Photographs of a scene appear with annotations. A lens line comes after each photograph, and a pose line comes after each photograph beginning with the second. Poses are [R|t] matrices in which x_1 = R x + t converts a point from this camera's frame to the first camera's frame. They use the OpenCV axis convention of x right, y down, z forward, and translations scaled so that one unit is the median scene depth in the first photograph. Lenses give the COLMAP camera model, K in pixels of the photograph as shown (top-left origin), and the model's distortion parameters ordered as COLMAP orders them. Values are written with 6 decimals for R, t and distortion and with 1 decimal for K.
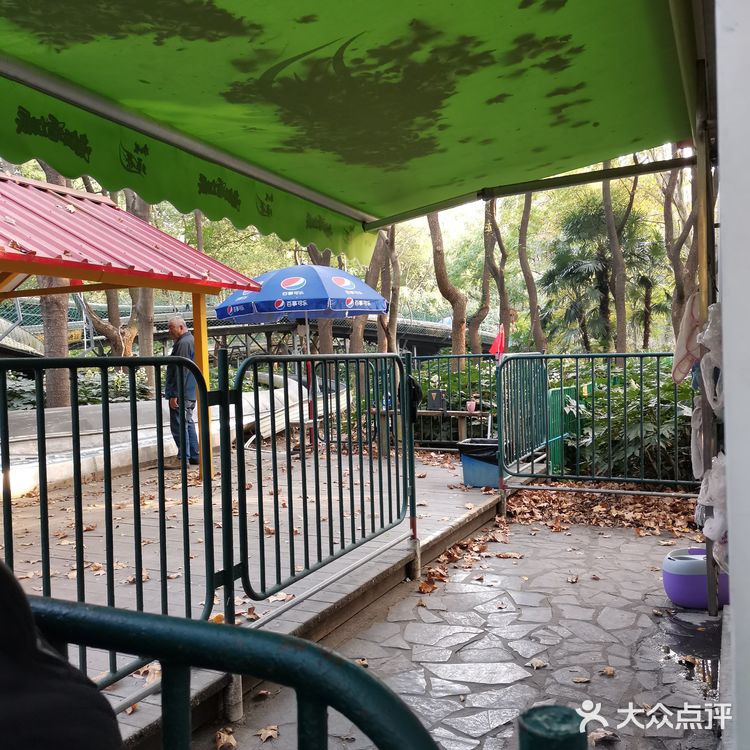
lens RADIAL K [[726.6, 0, 375.0], [0, 726.6, 375.0], [0, 0, 1]] dist [0.000337, -0.007302]
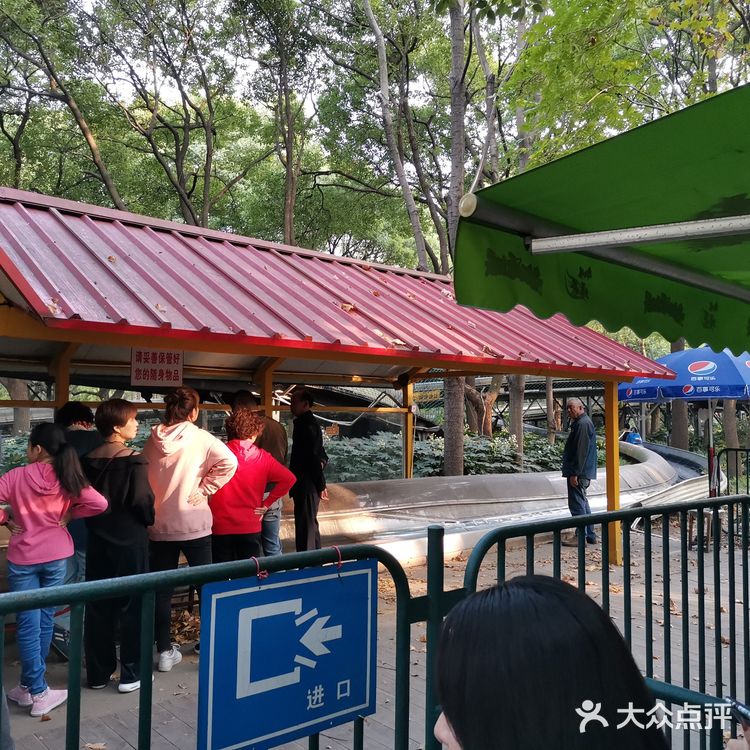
lens RADIAL K [[725.6, 0, 375.0], [0, 725.6, 375.0], [0, 0, 1]] dist [0.121403, 0.004851]
pose [[0.911021, 0.020330, -0.411857, -0.145346], [-0.050124, 0.996837, -0.061669, -0.047527], [0.409301, 0.076825, 0.909159, -0.120993]]
